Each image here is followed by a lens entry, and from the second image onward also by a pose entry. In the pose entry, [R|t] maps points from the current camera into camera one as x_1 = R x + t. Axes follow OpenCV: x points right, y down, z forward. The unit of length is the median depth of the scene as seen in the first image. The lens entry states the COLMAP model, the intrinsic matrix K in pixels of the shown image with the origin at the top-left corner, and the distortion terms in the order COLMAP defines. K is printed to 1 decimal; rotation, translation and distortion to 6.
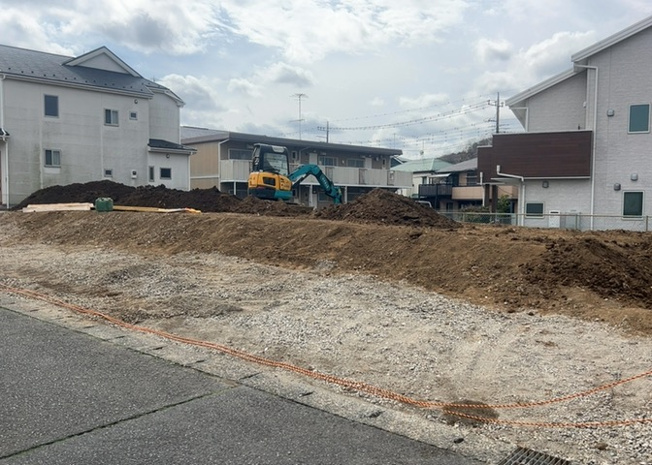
lens RADIAL K [[592.3, 0, 327.2], [0, 592.3, 237.1], [0, 0, 1]] dist [0.086122, -0.151145]
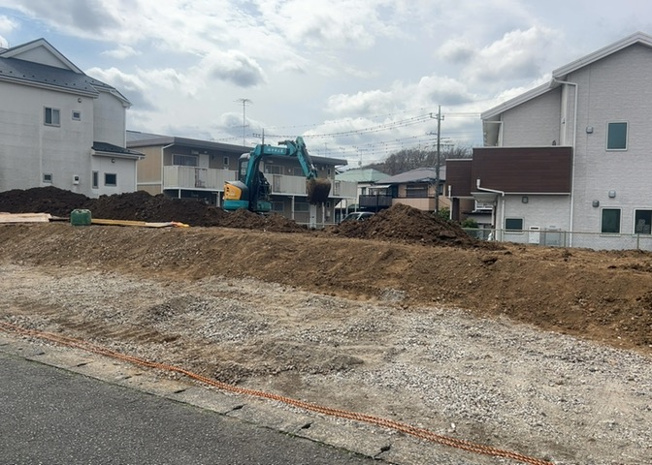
lens RADIAL K [[592.3, 0, 327.2], [0, 592.3, 237.1], [0, 0, 1]] dist [0.086122, -0.151145]
pose [[0.990649, 0.007519, 0.136231, -0.112919], [-0.005701, 0.999889, -0.013731, -0.012957], [-0.136319, 0.012826, 0.990582, 0.078325]]
